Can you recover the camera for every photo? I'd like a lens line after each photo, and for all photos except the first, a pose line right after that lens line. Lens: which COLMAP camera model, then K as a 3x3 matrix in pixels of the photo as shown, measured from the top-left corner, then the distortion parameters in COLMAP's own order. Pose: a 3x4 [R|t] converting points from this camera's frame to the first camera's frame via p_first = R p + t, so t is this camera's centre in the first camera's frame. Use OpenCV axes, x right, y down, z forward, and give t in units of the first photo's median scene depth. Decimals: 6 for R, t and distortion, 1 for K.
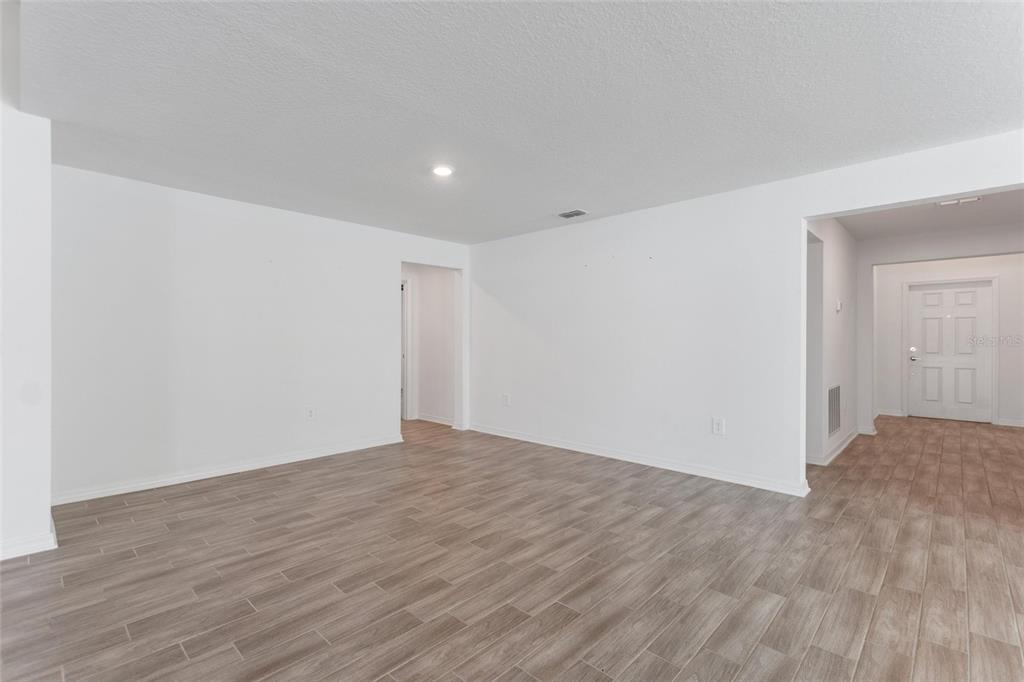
lens RADIAL K [[468.8, 0, 506.0], [0, 468.8, 335.5], [0, 0, 1]] dist [0.012480, -0.001085]
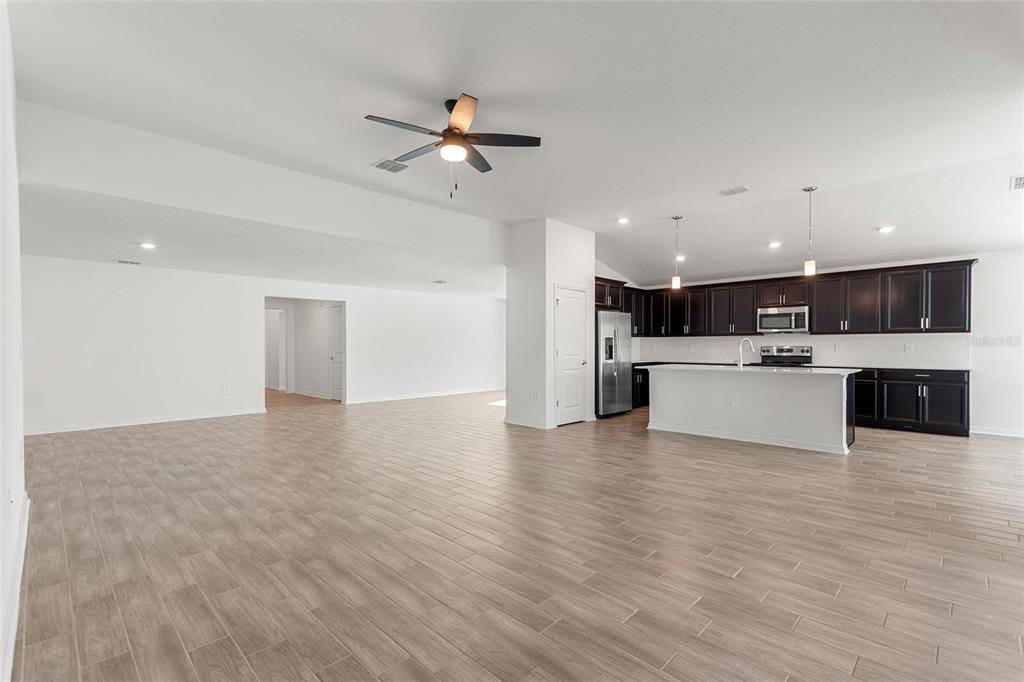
lens RADIAL K [[460.2, 0, 521.4], [0, 460.2, 350.5], [0, 0, 1]] dist [0.011378, -0.005420]
pose [[0.000592, -0.012790, 0.999918, -1.966175], [-0.004192, 0.999909, 0.012793, -0.004332], [-0.999991, -0.004199, 0.000539, -0.372594]]
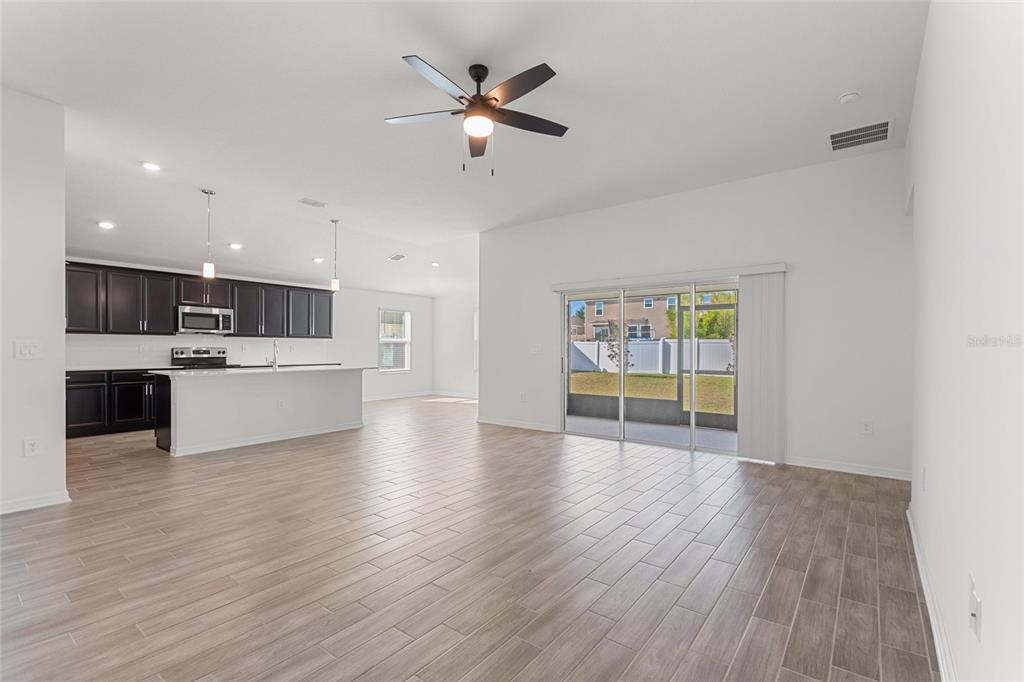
lens RADIAL K [[460.2, 0, 510.2], [0, 460.2, 345.6], [0, 0, 1]] dist [0.011378, -0.005420]
pose [[-0.994093, -0.005911, -0.108374, -0.799510], [-0.004754, 0.999929, -0.010931, 0.007168], [0.108431, -0.010351, -0.994050, 0.780902]]
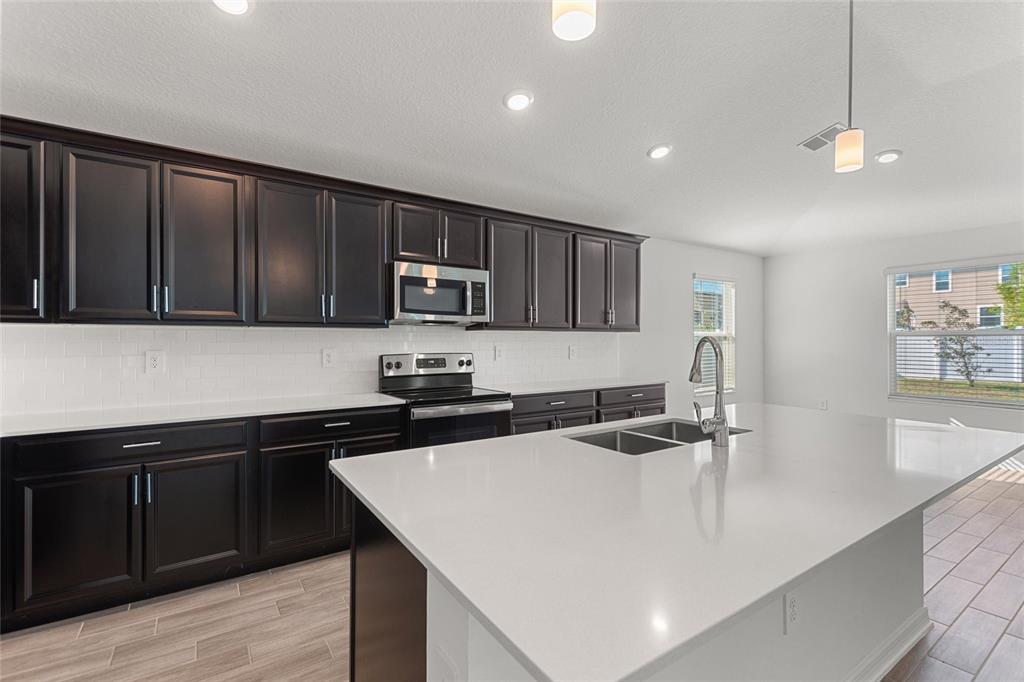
lens RADIAL K [[475.9, 0, 514.4], [0, 475.9, 334.5], [0, 0, 1]] dist [0.009740, 0.001039]
pose [[-0.981391, -0.002663, 0.192002, 0.121884], [-0.005539, 0.999880, -0.014443, -0.032148], [-0.191940, -0.015238, -0.981288, -0.689994]]
